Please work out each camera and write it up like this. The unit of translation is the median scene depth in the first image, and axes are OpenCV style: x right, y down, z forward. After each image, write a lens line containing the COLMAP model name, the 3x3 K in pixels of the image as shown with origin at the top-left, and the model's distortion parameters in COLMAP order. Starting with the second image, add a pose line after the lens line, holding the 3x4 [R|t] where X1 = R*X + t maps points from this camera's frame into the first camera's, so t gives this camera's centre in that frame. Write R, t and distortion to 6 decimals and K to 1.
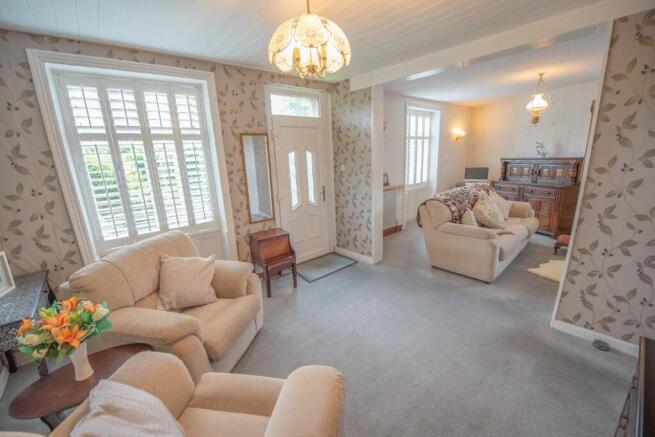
lens RADIAL K [[273.9, 0, 327.5], [0, 273.9, 218.5], [0, 0, 1]] dist [-0.002315, -0.000230]
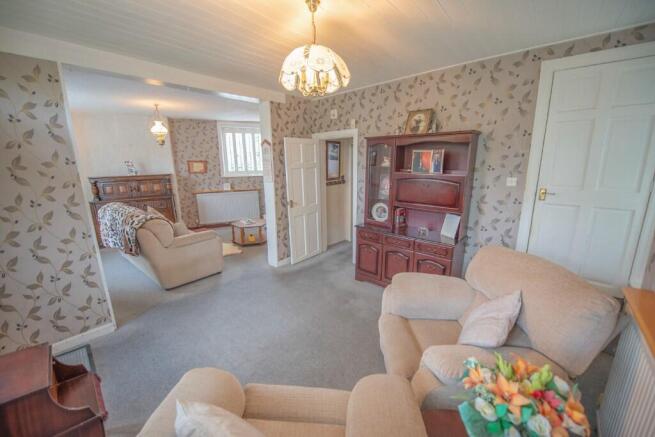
lens RADIAL K [[273.9, 0, 327.5], [0, 273.9, 218.5], [0, 0, 1]] dist [-0.002315, -0.000230]
pose [[-0.156129, -0.160969, 0.974532, -0.553350], [0.254286, 0.946825, 0.197131, -0.096513], [-0.954444, 0.278588, -0.106894, 0.521448]]
